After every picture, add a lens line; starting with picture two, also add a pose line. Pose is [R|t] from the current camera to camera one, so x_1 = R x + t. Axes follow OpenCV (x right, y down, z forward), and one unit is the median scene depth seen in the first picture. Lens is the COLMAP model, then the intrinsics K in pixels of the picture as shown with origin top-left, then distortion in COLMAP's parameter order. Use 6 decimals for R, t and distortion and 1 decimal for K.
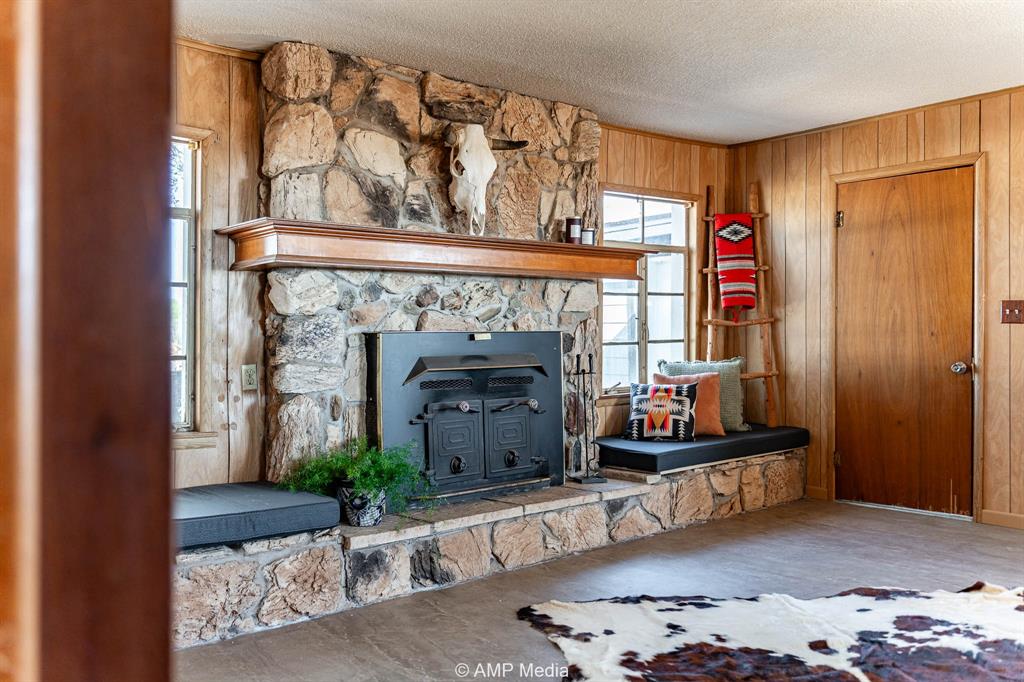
lens RADIAL K [[886.9, 0, 512.1], [0, 886.9, 340.1], [0, 0, 1]] dist [0.009096, 0.003222]
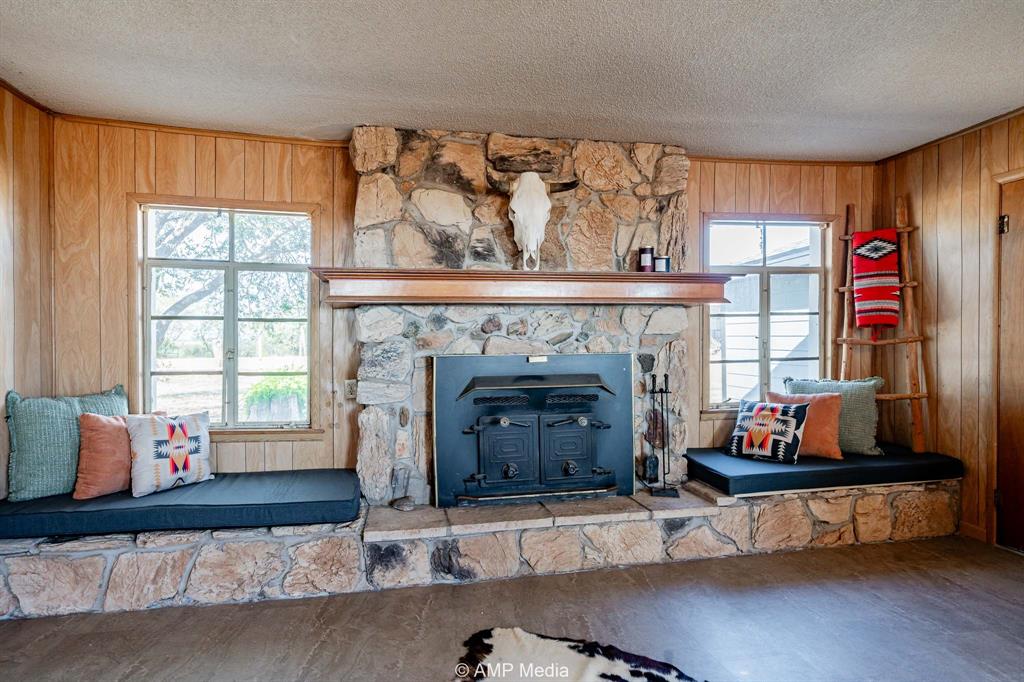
lens RADIAL K [[552.2, 0, 512.9], [0, 552.2, 342.7], [0, 0, 1]] dist [0.000501, -0.001241]
pose [[0.863788, 0.004731, -0.503832, 0.284639], [-0.001773, 0.999978, 0.006350, -0.028467], [0.503851, -0.004591, 0.863778, 0.363731]]
